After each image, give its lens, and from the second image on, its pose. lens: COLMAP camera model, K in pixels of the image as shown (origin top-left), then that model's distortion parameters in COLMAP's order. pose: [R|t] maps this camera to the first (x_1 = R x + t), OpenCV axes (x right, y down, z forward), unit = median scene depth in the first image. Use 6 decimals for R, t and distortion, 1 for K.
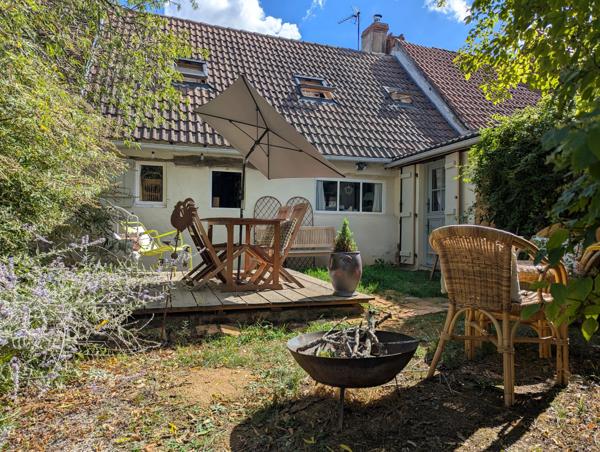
lens RADIAL K [[413.5, 0, 300.0], [0, 413.5, 226.0], [0, 0, 1]] dist [0.021833, 0.001338]
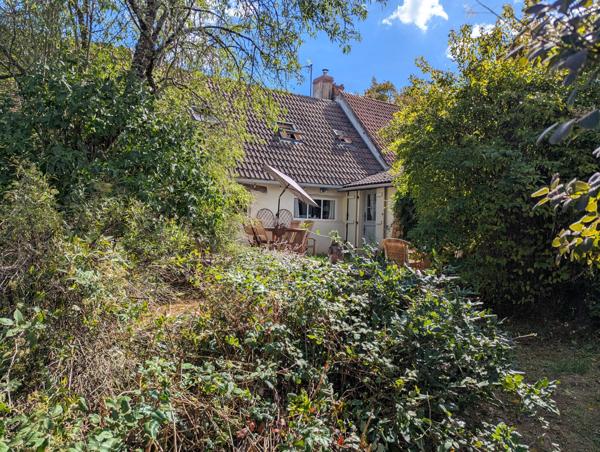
lens RADIAL K [[413.5, 0, 300.0], [0, 413.5, 226.0], [0, 0, 1]] dist [0.021833, 0.001338]
pose [[0.981619, 0.014001, 0.190339, -0.218286], [-0.017624, 0.999694, 0.017352, -0.033305], [-0.190038, -0.020387, 0.981565, -0.475356]]
